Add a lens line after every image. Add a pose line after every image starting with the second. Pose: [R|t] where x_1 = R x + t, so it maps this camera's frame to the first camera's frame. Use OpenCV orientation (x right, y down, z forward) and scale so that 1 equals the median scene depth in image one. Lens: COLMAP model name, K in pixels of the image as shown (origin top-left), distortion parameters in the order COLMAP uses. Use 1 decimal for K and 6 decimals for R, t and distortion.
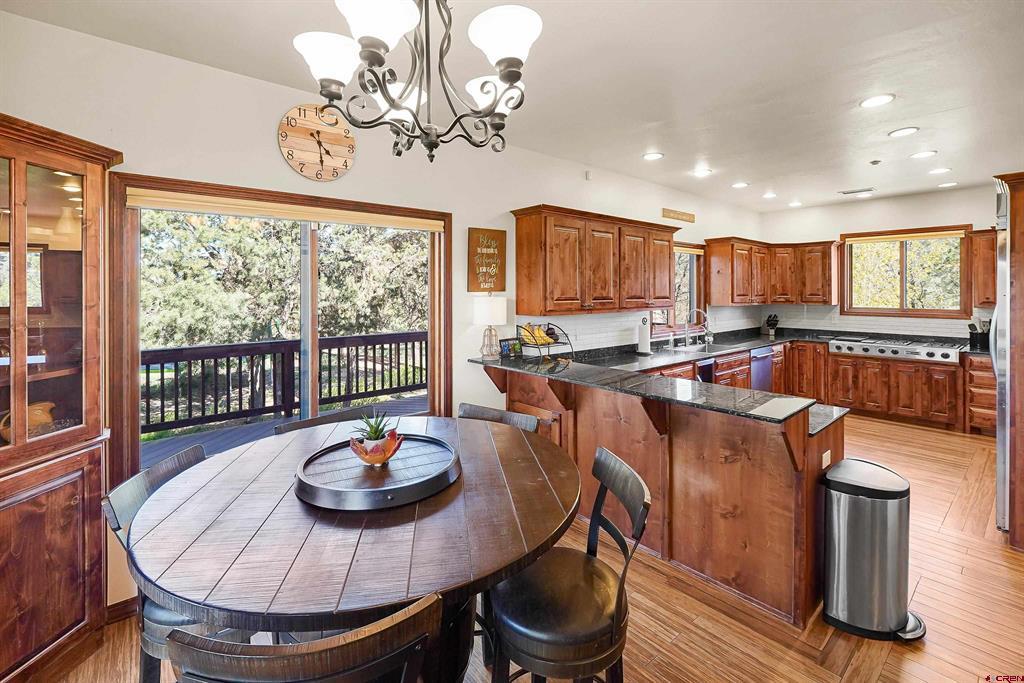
lens RADIAL K [[490.7, 0, 515.0], [0, 490.7, 291.9], [0, 0, 1]] dist [-0.002595, 0.000151]
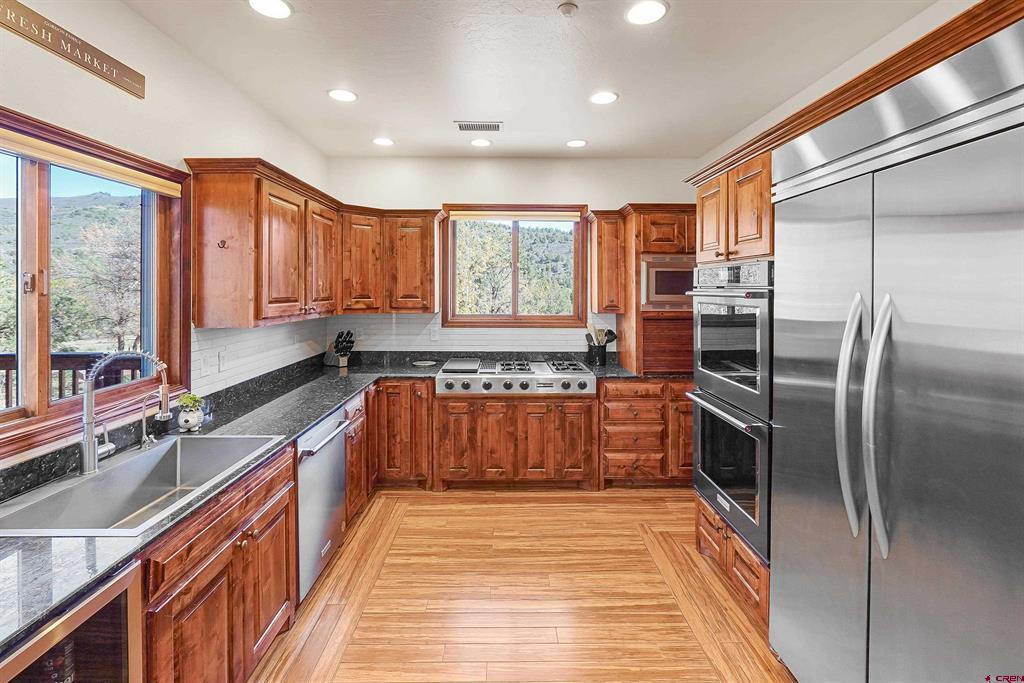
lens RADIAL K [[456.5, 0, 506.8], [0, 456.5, 284.6], [0, 0, 1]] dist [-0.002763, 0.000136]
pose [[0.672060, 0.007741, 0.740457, 0.292511], [-0.001174, 0.999955, -0.009388, -0.004174], [-0.740496, 0.005440, 0.672039, 0.570188]]
